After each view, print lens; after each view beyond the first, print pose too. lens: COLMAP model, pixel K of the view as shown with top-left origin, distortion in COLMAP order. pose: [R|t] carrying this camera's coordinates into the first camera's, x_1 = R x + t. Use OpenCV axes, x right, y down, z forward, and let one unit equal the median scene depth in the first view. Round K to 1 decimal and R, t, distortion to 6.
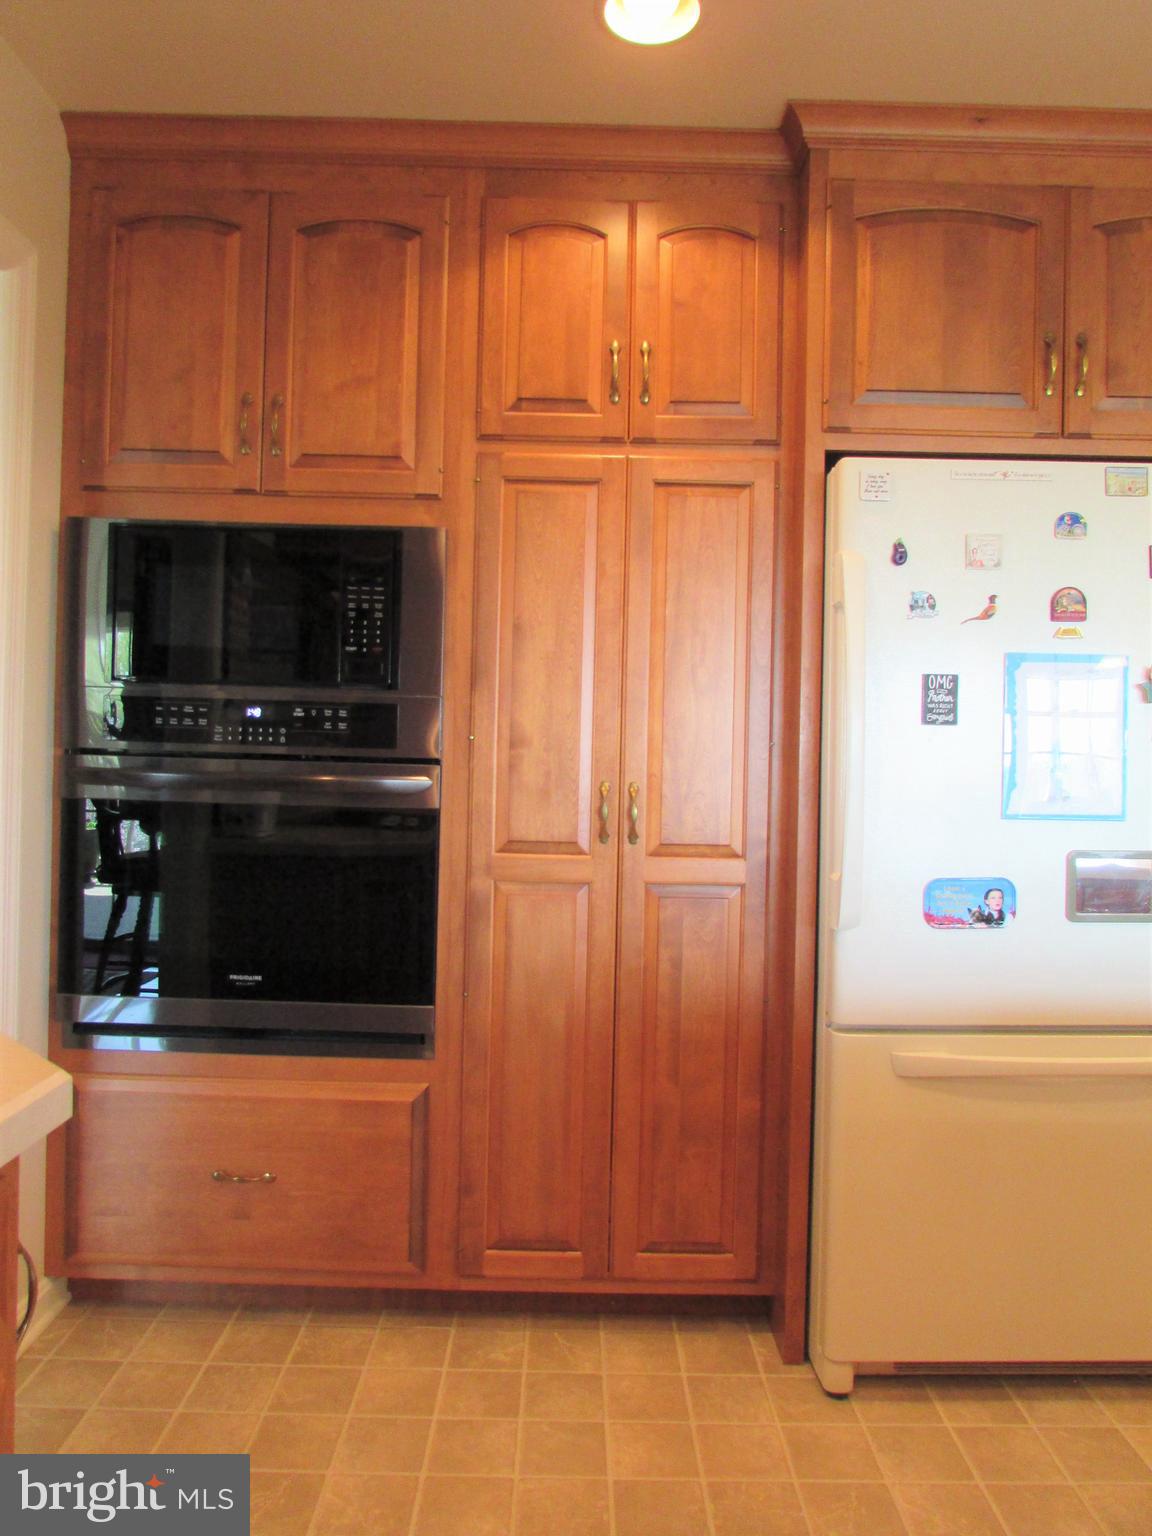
lens RADIAL K [[1097.1, 0, 576.0], [0, 1097.1, 768.0], [0, 0, 1]] dist [-0.032930, 0.004462]
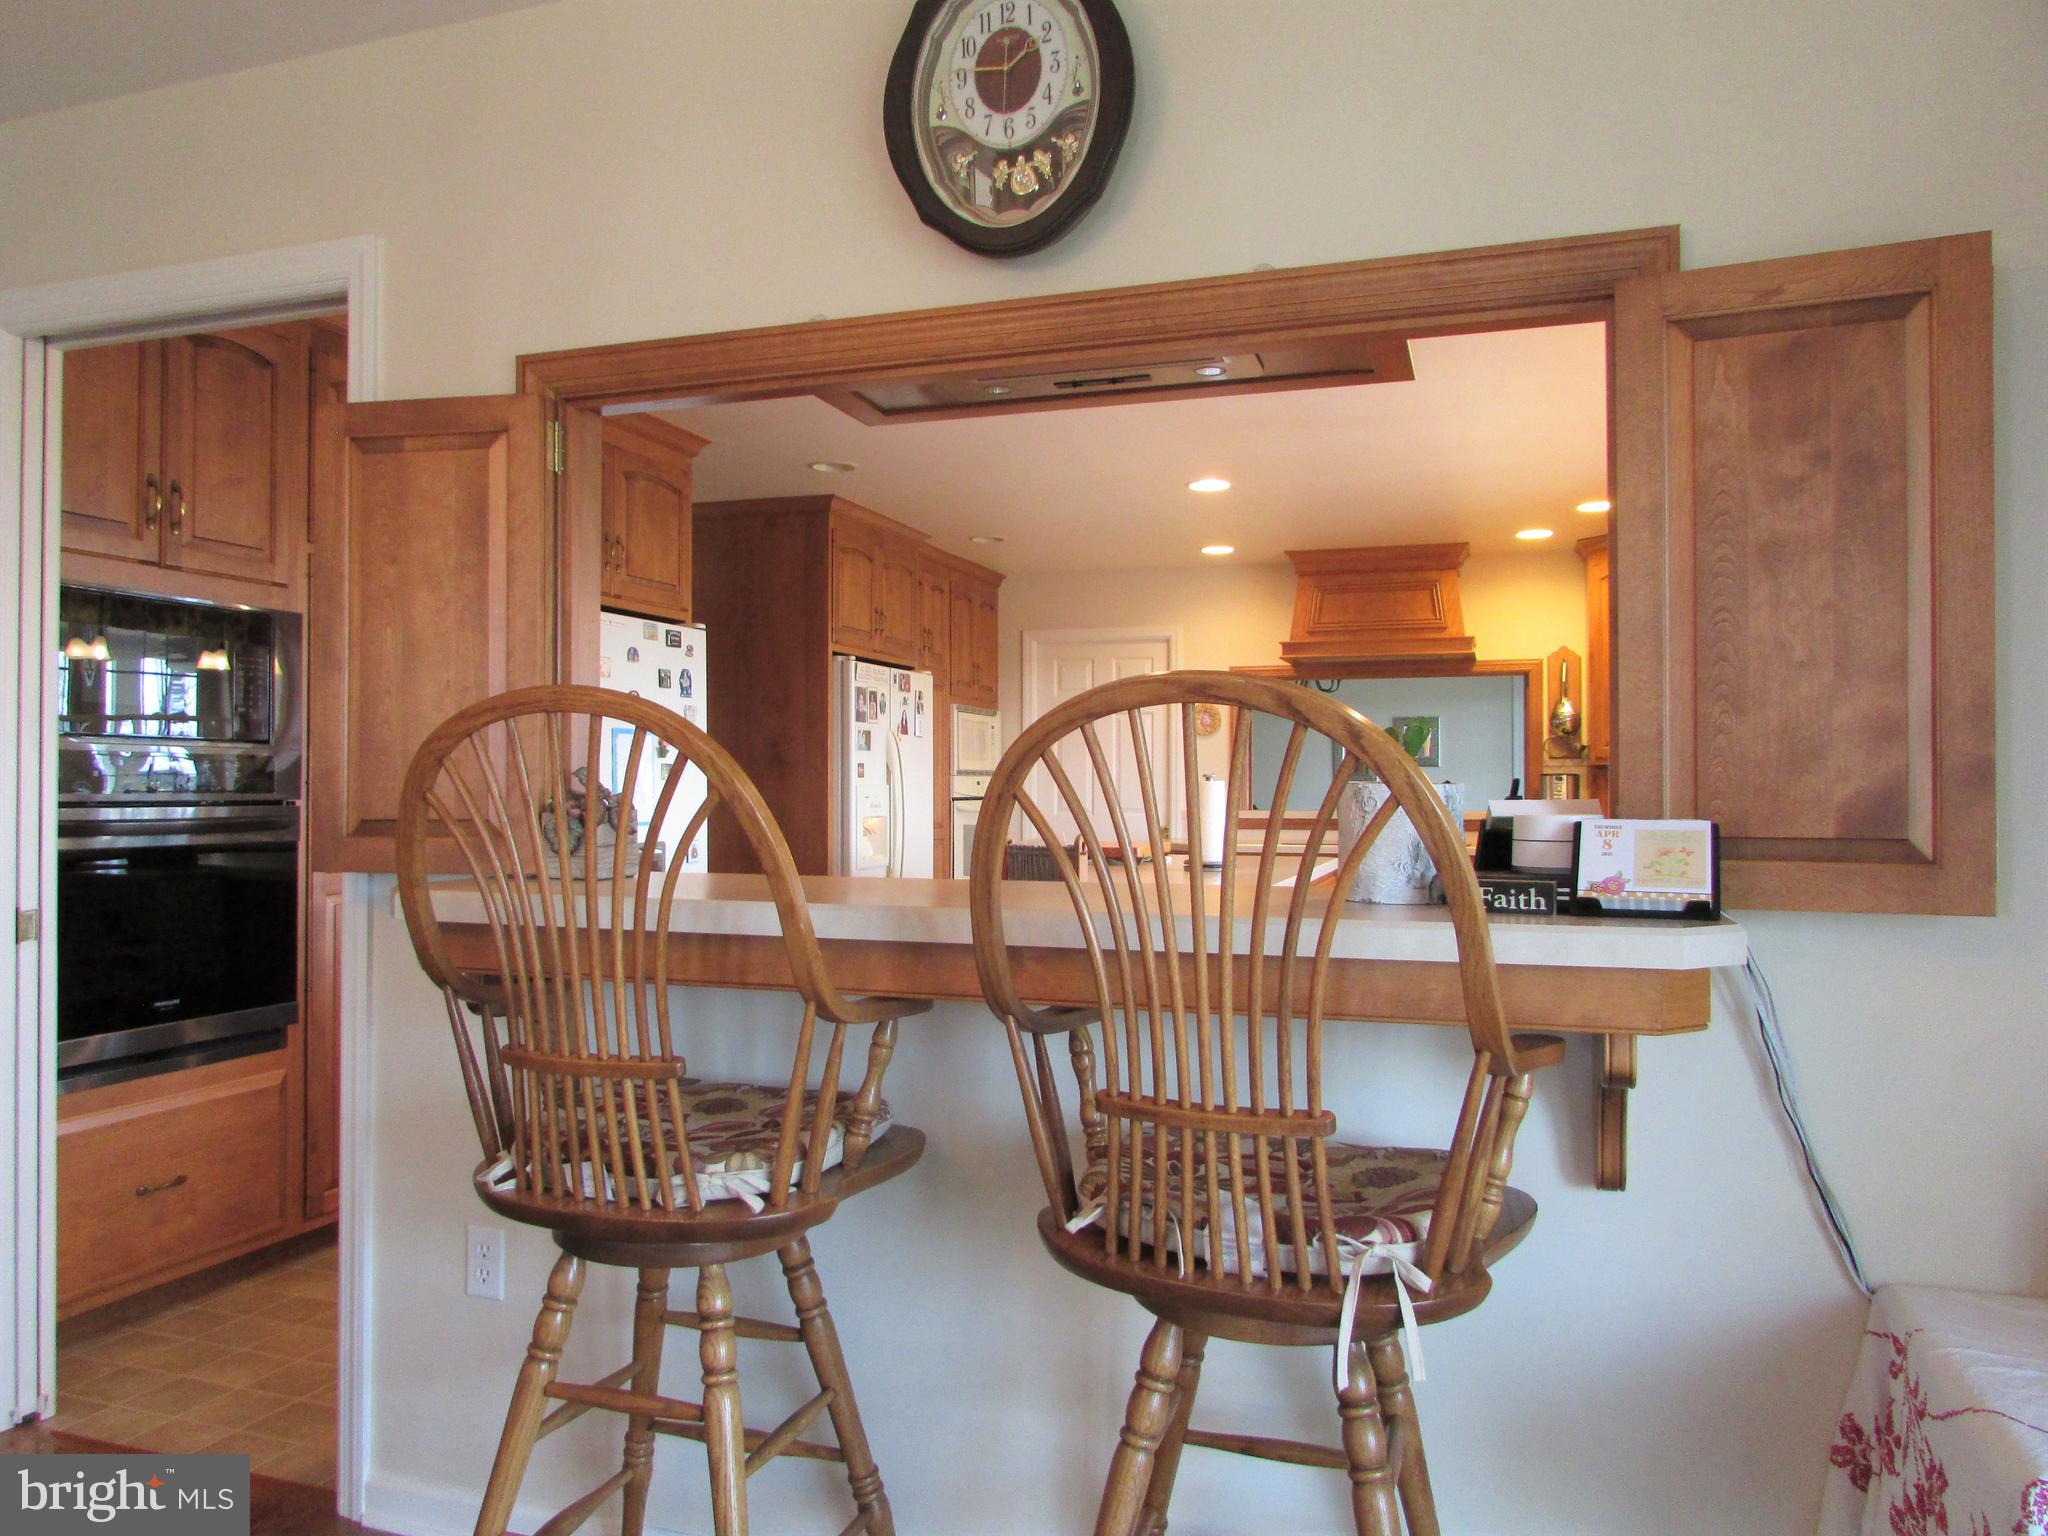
lens RADIAL K [[1462.8, 0, 1024.0], [0, 1462.8, 768.0], [0, 0, 1]] dist [-0.032930, 0.004462]
pose [[0.317416, -0.009849, 0.948235, -1.407998], [0.007357, 0.999942, 0.007923, -0.052445], [-0.948258, 0.004461, 0.317470, -0.295292]]
